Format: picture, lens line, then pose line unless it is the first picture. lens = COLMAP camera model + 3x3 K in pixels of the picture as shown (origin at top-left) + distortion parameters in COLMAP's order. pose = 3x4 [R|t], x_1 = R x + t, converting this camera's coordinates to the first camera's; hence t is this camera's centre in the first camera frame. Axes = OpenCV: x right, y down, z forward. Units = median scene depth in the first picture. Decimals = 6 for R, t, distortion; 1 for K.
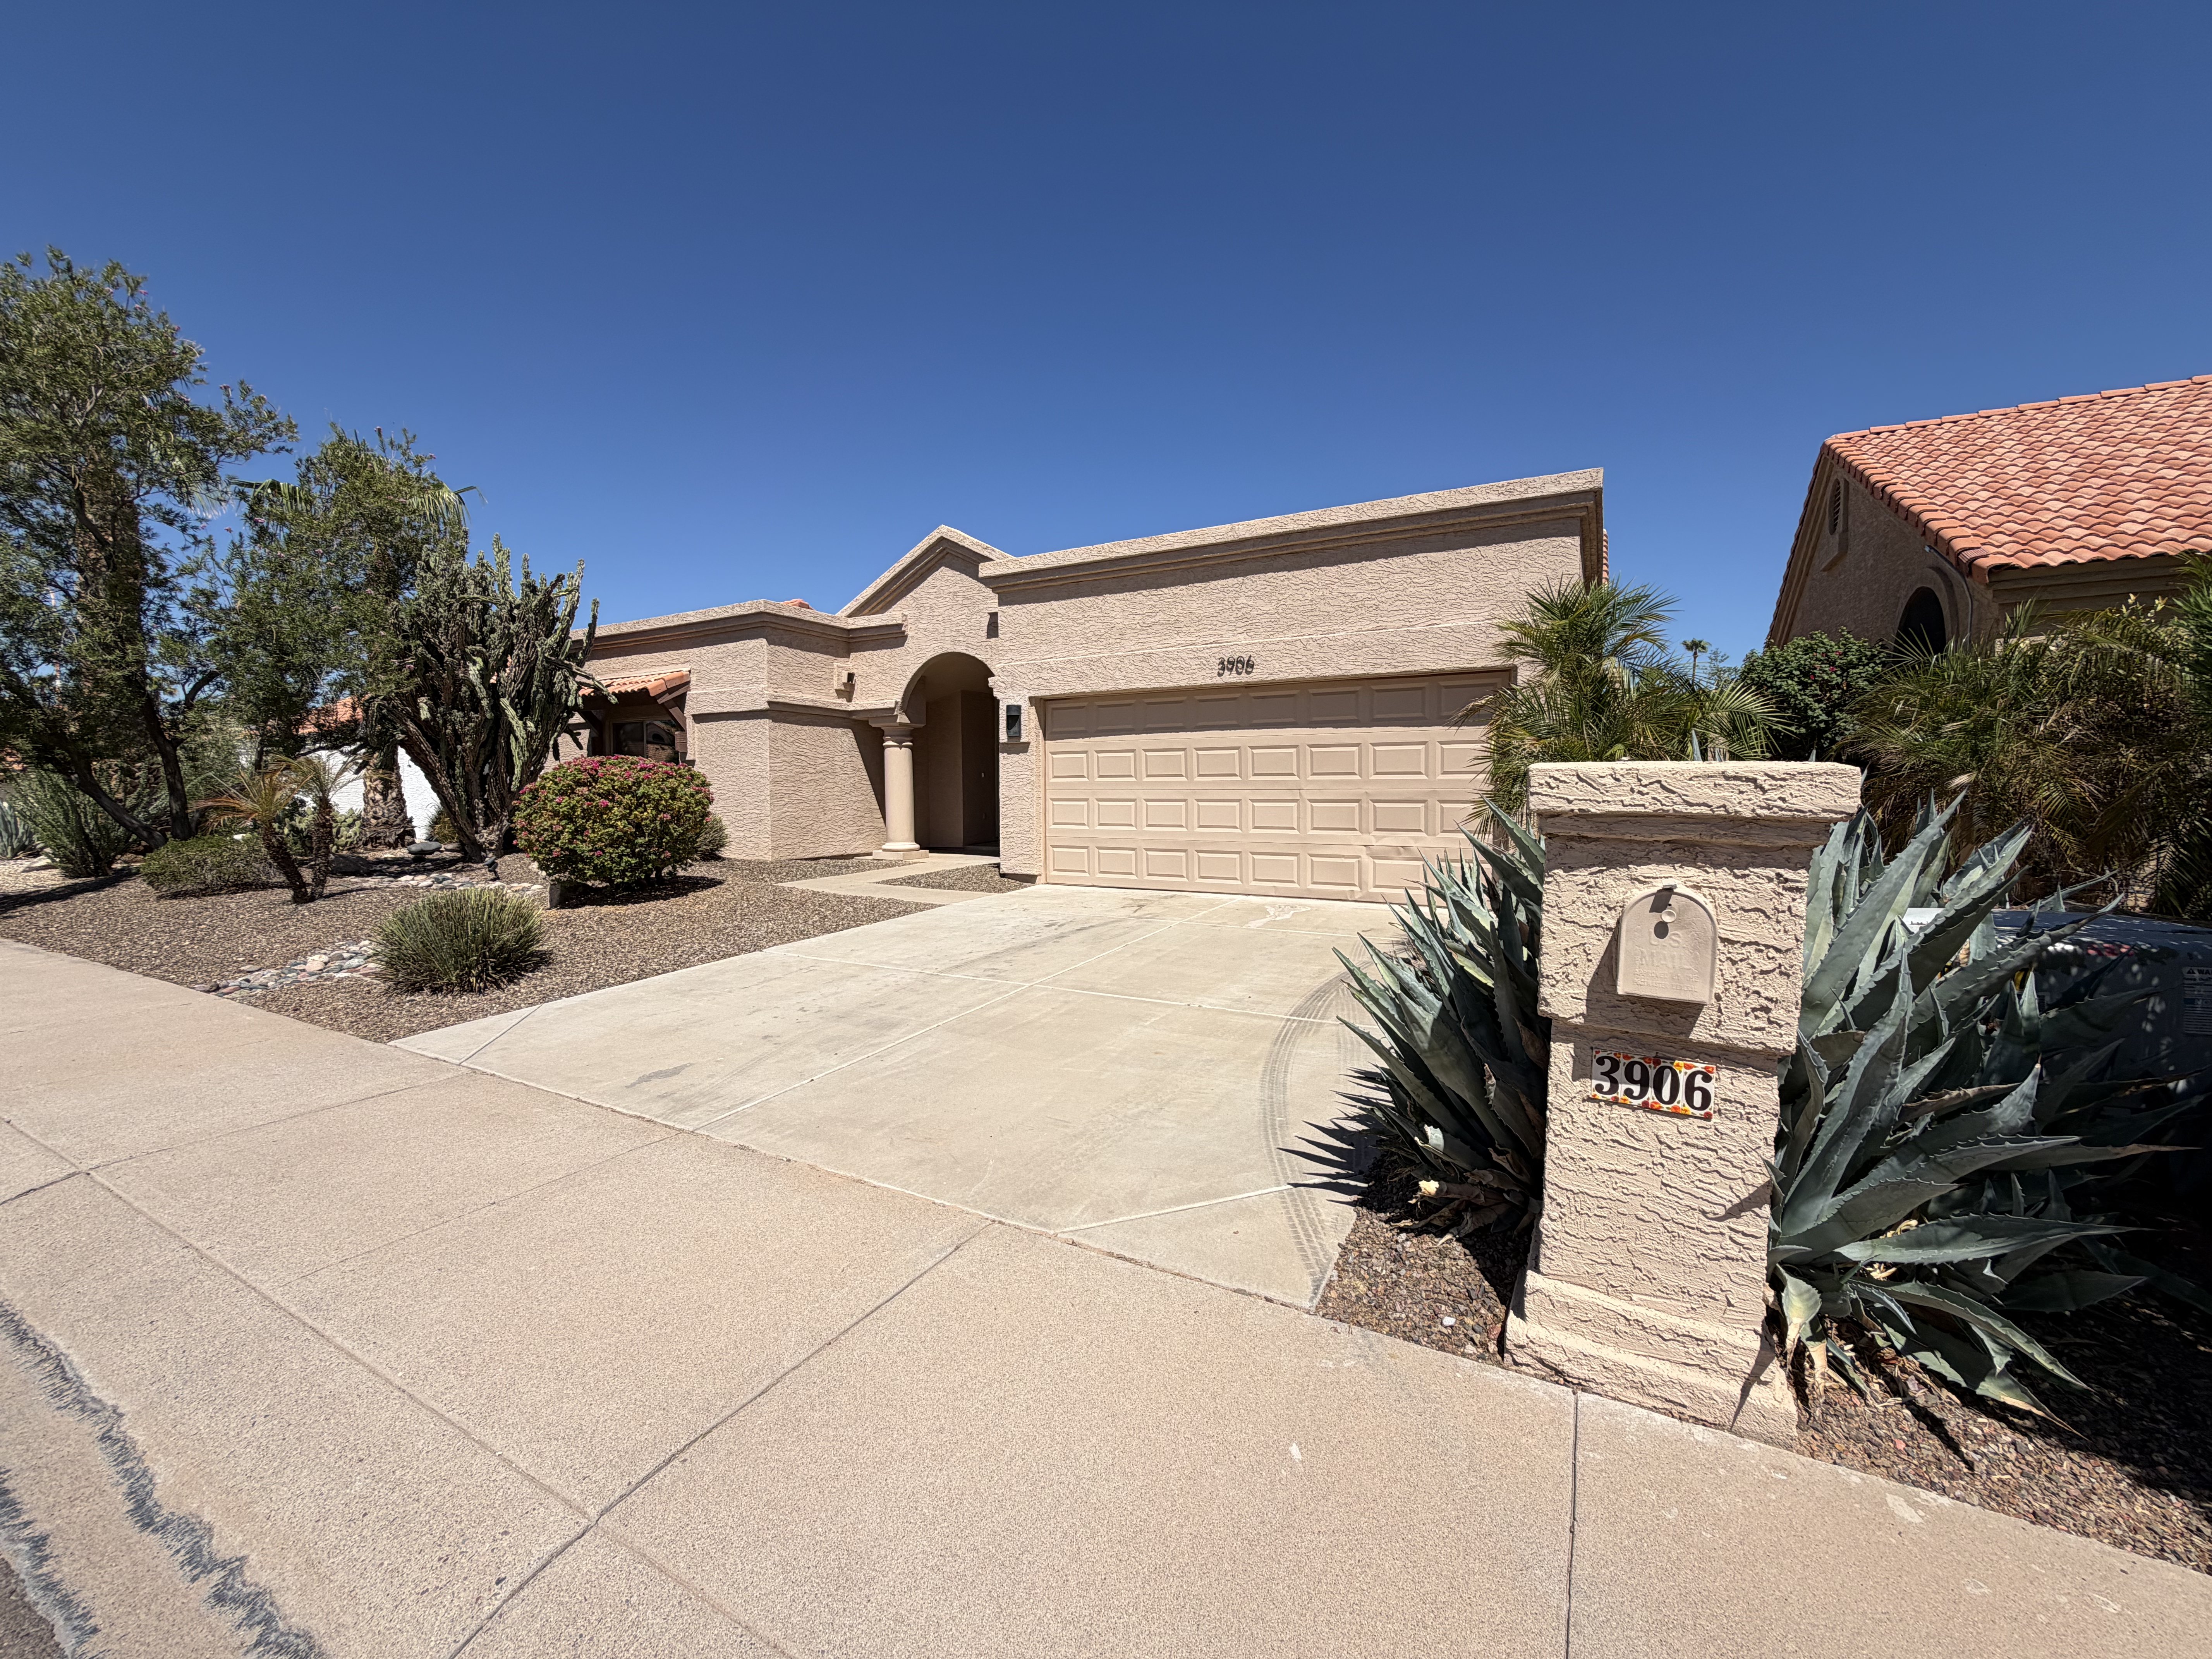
lens RADIAL K [[886.6, 0, 1115.2], [0, 886.6, 834.7], [0, 0, 1]] dist [0.000760, 0.000311]
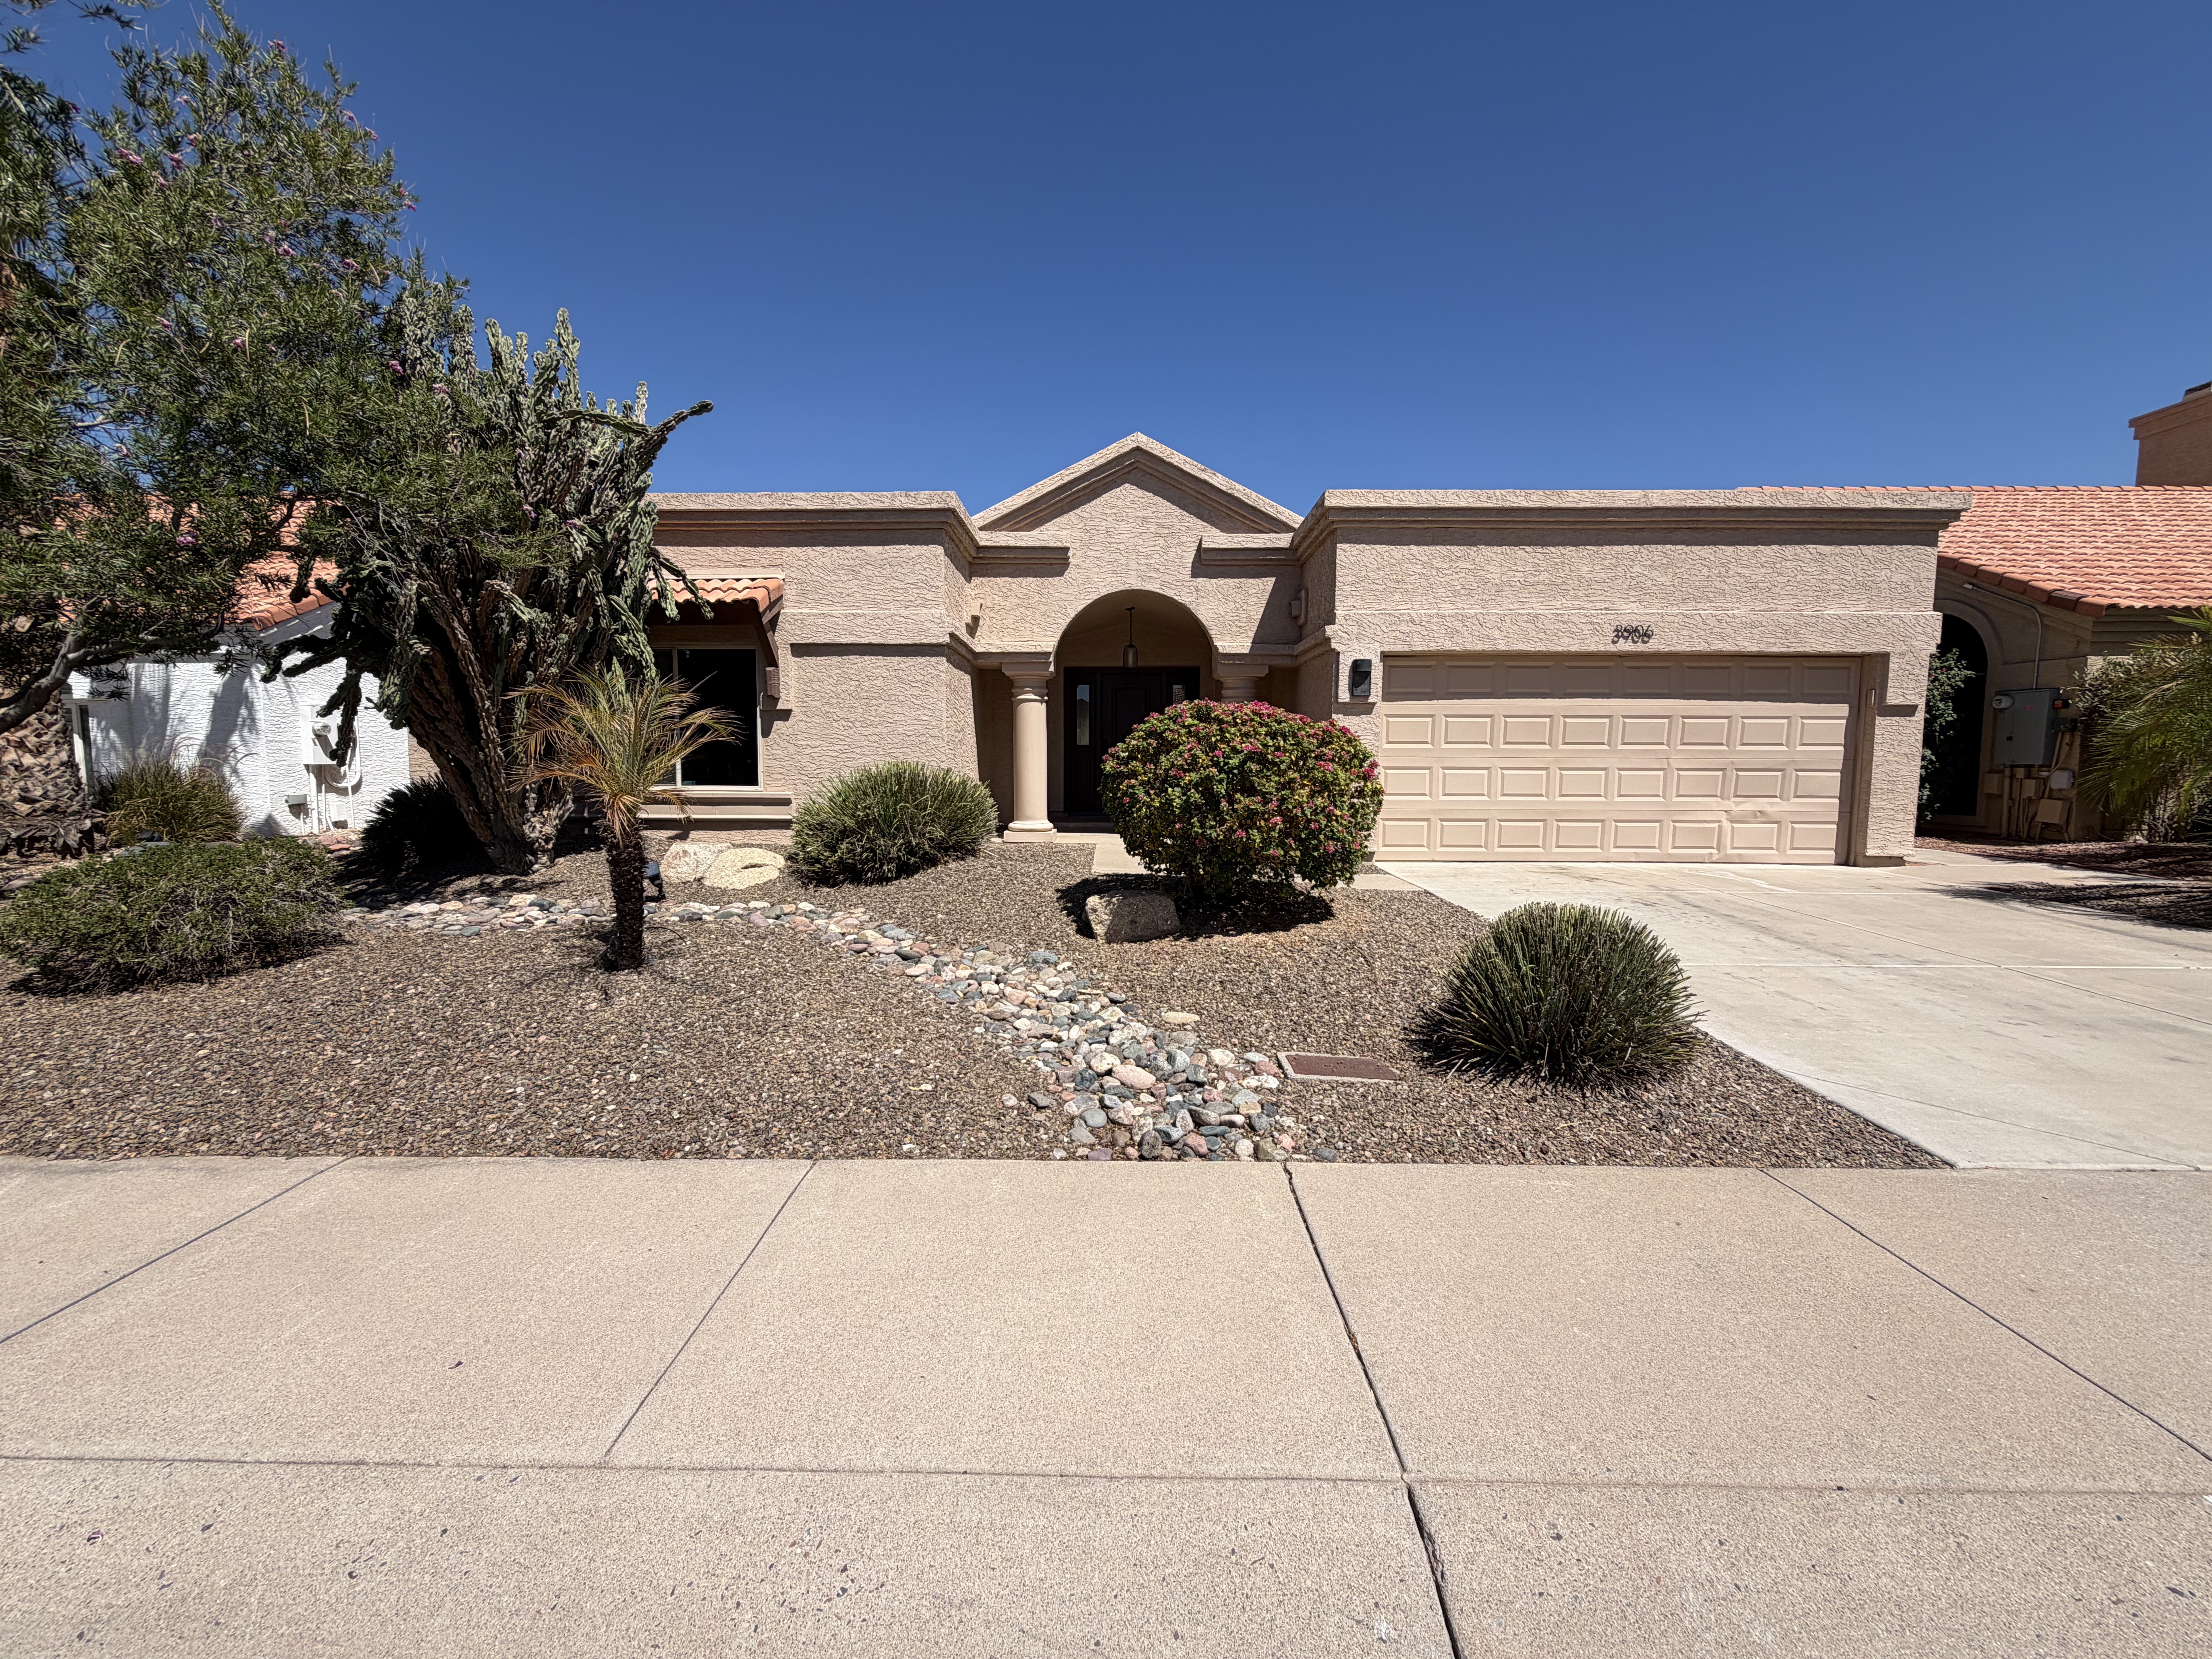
lens RADIAL K [[886.6, 0, 1107.5], [0, 886.6, 829.3], [0, 0, 1]] dist [0.000760, 0.000311]
pose [[0.880300, -0.030682, 0.473424, -0.744869], [0.016706, 0.999292, 0.033699, -0.012202], [-0.474123, -0.021757, 0.880190, 0.339518]]
